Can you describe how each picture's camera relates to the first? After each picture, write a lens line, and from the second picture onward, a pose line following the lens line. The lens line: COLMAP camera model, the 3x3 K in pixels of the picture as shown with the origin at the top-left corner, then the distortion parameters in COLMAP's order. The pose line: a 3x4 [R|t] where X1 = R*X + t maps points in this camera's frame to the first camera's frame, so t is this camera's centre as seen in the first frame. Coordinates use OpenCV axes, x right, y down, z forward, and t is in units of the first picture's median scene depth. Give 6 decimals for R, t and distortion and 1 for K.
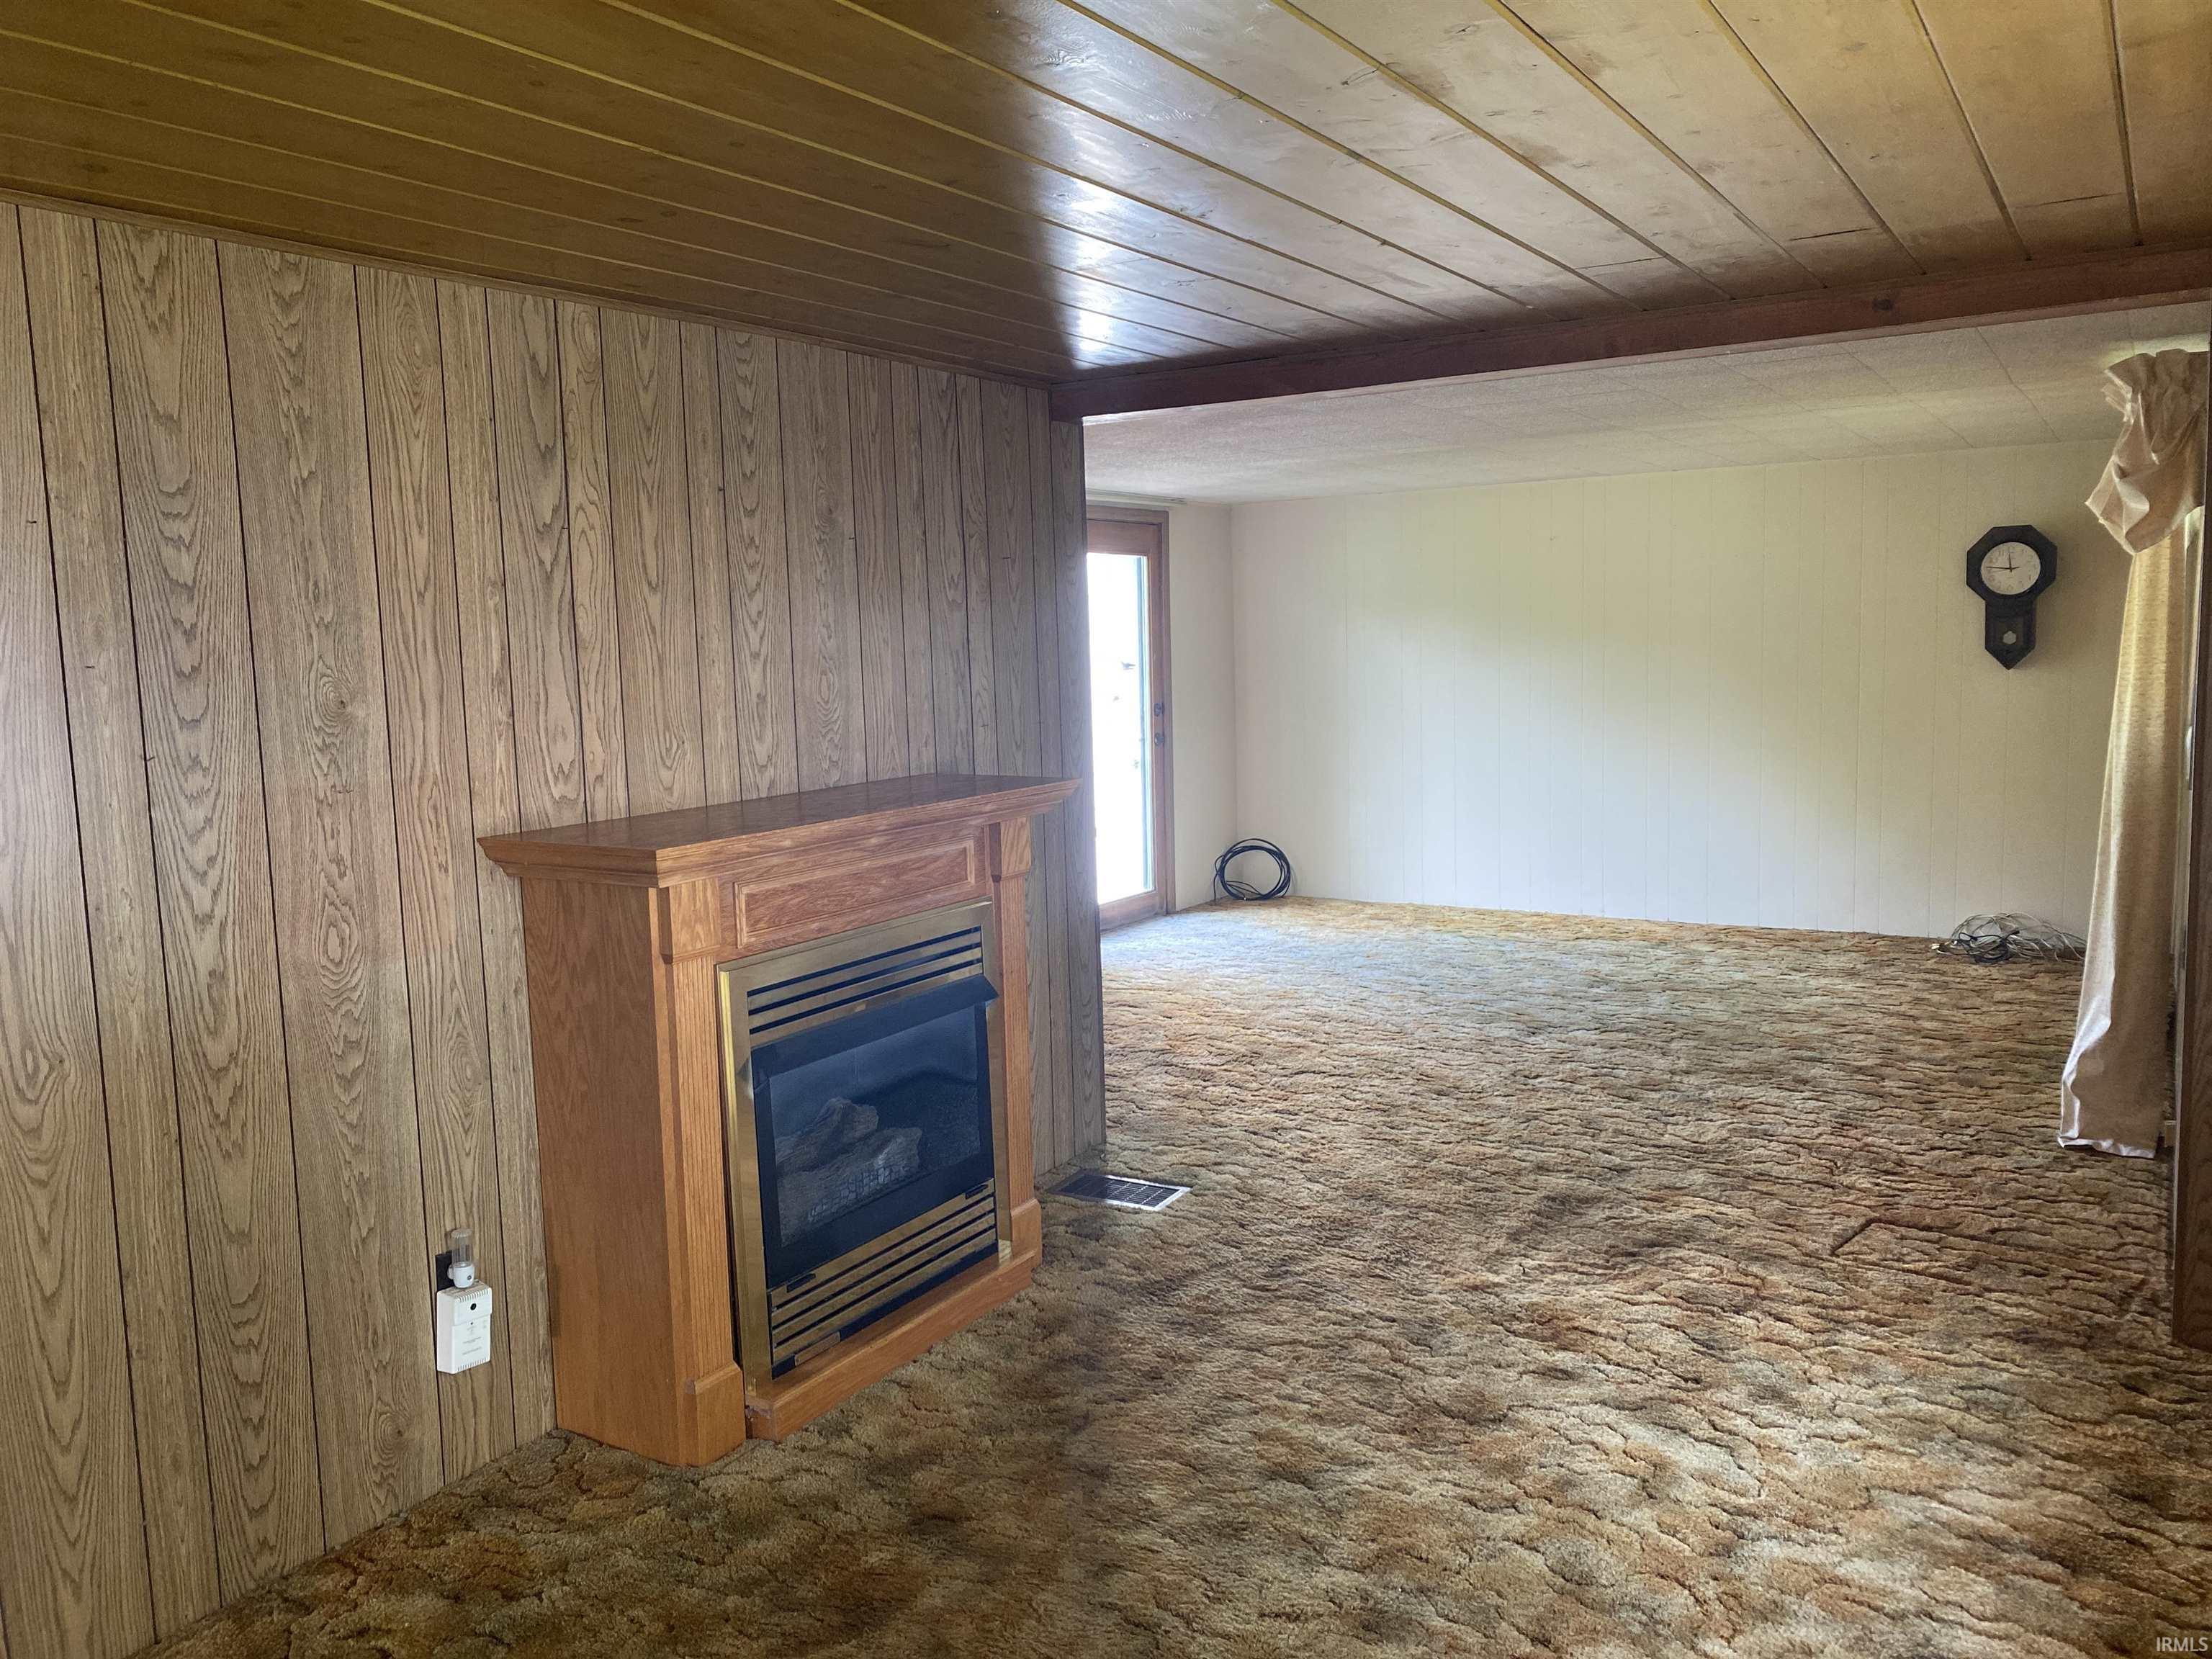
lens RADIAL K [[1757.0, 0, 1106.0], [0, 1757.0, 829.5], [0, 0, 1]] dist [0.117945, -0.256163]
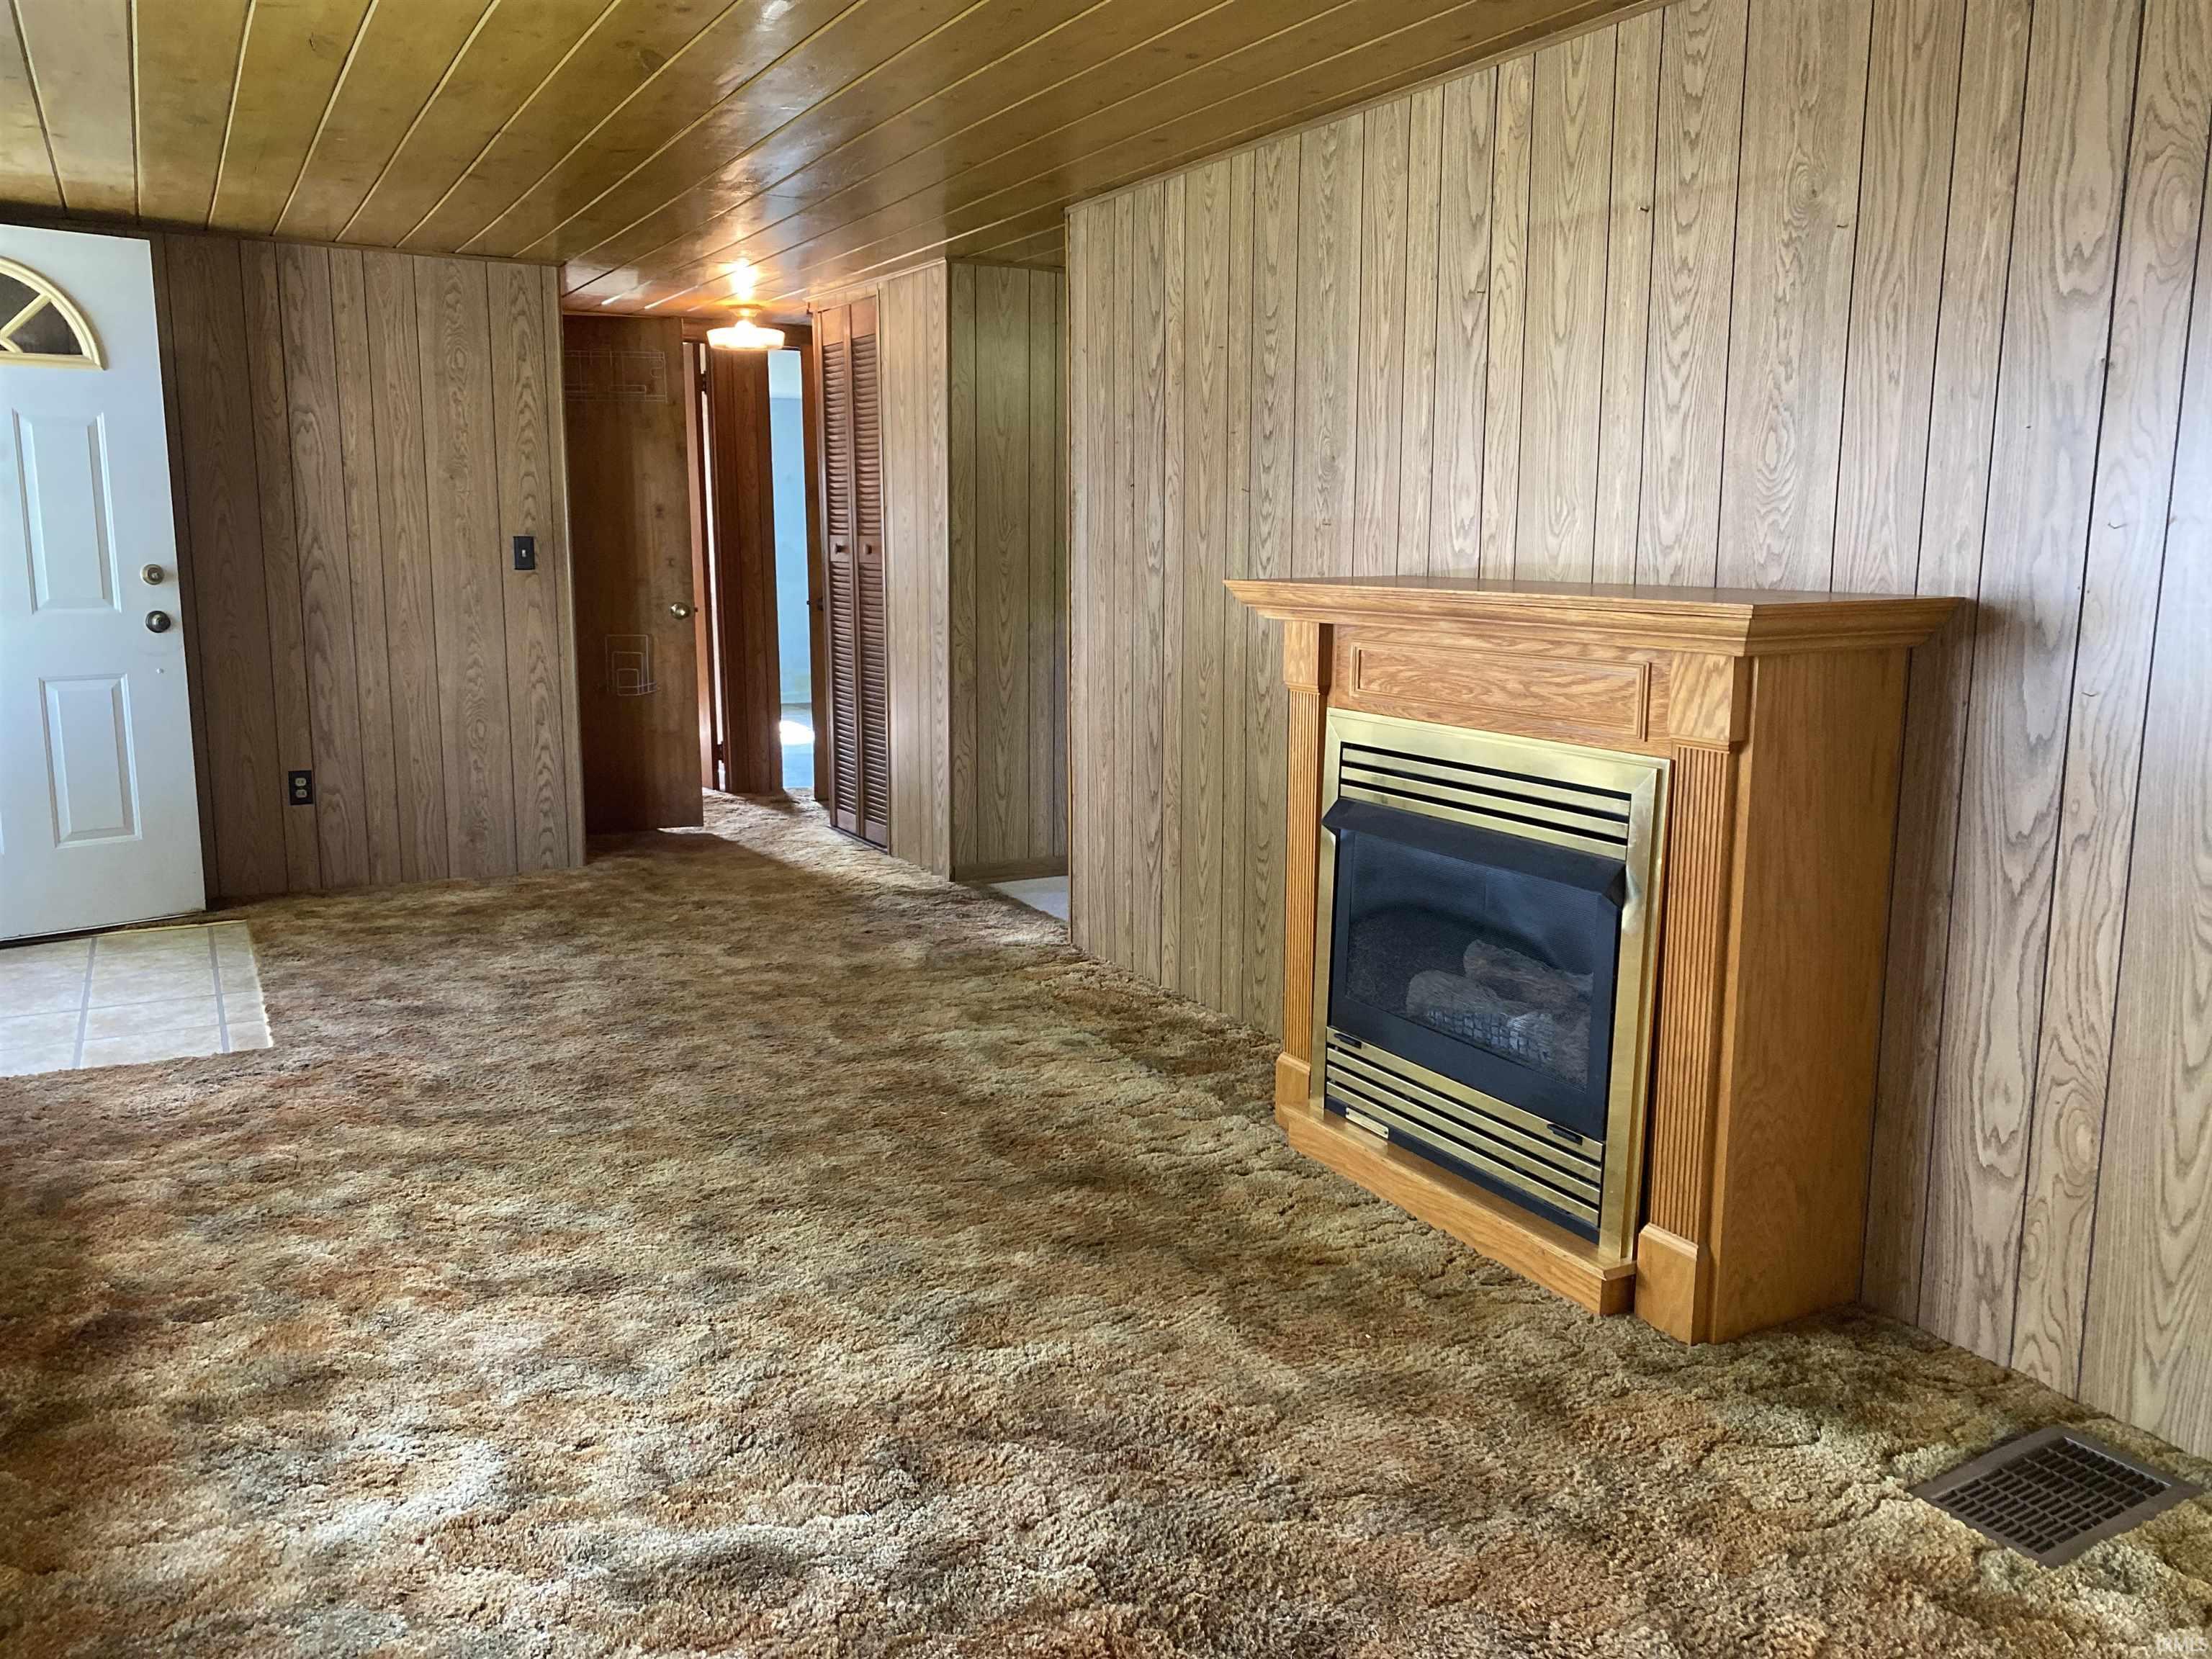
lens RADIAL K [[1757.0, 0, 1106.0], [0, 1757.0, 829.5], [0, 0, 1]] dist [0.117945, -0.256163]
pose [[-0.516954, 0.174373, -0.838065, 0.736770], [-0.085621, 0.963590, 0.253305, -0.108354], [0.851721, 0.202702, -0.483201, 1.357958]]
